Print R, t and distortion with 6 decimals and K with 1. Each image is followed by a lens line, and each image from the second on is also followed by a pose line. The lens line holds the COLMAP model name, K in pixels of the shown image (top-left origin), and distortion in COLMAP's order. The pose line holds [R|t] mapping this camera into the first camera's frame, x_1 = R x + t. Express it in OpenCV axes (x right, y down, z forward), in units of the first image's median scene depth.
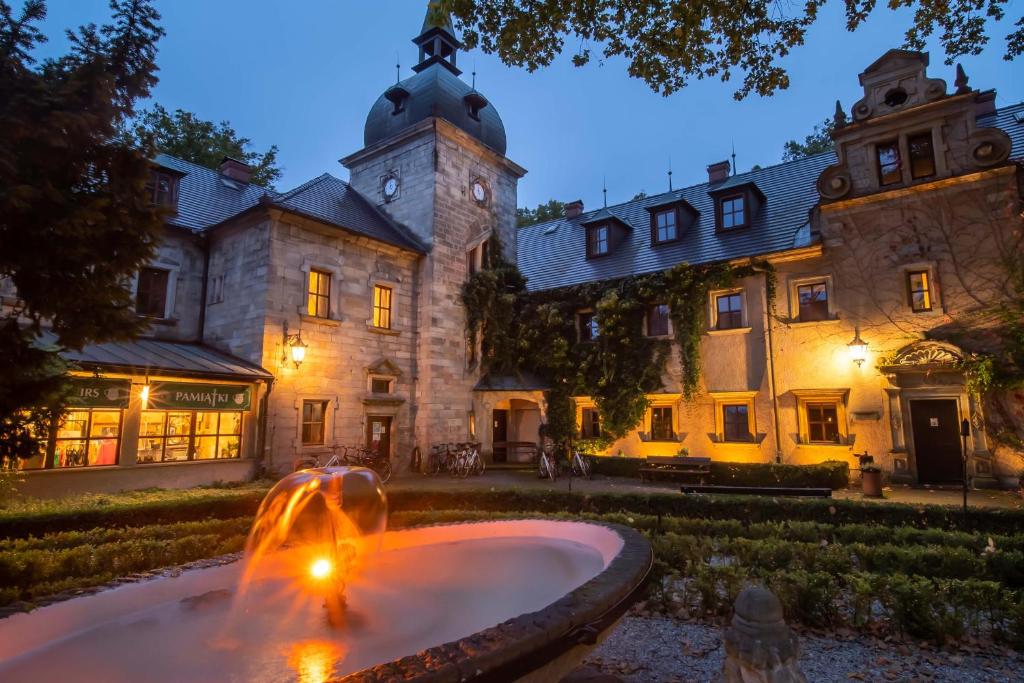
lens RADIAL K [[547.6, 0, 512.0], [0, 547.6, 341.5], [0, 0, 1]] dist [-0.001998, -0.000451]
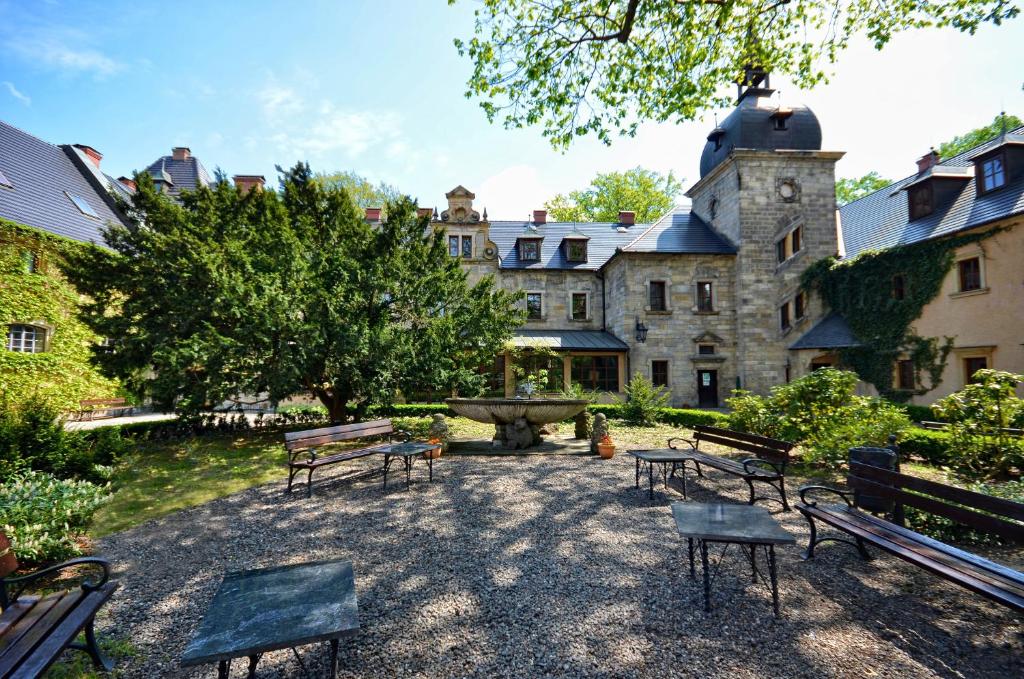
lens RADIAL K [[452.0, 0, 522.6], [0, 452.0, 338.6], [0, 0, 1]] dist [-0.000758, -0.000194]
pose [[0.670606, -0.051866, -0.739998, 0.316431], [0.108644, 0.993663, 0.028811, -0.037006], [0.733815, -0.099718, 0.671991, -0.189903]]
